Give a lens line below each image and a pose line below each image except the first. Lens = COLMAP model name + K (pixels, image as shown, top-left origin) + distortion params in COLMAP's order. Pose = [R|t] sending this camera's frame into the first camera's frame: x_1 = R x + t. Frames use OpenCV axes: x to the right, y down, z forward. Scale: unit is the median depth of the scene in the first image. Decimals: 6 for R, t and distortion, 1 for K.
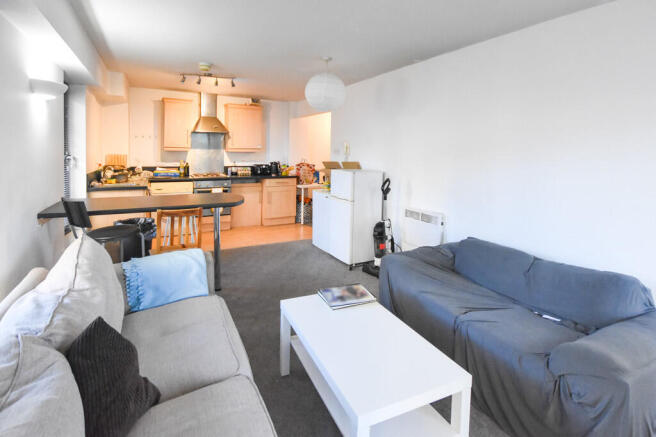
lens RADIAL K [[351.1, 0, 328.0], [0, 351.1, 218.5], [0, 0, 1]] dist [0.000198, 0.000063]
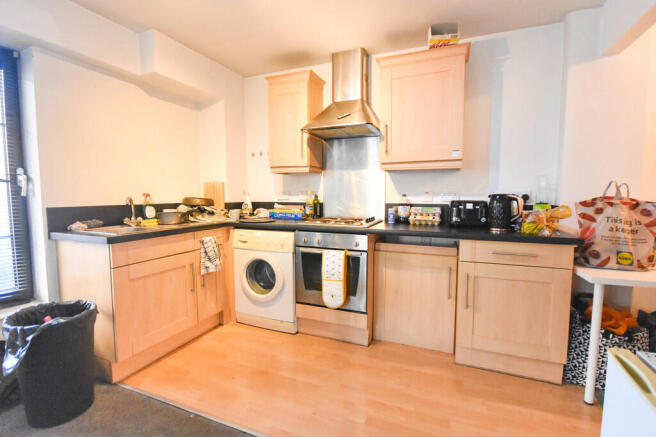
lens RADIAL K [[309.5, 0, 328.0], [0, 309.5, 218.5], [0, 0, 1]] dist [-0.002468, -0.000277]
pose [[0.645506, 0.047268, -0.762291, -0.025927], [-0.138470, 0.988785, -0.055944, -0.094224], [0.751097, 0.141667, 0.644812, 0.668065]]
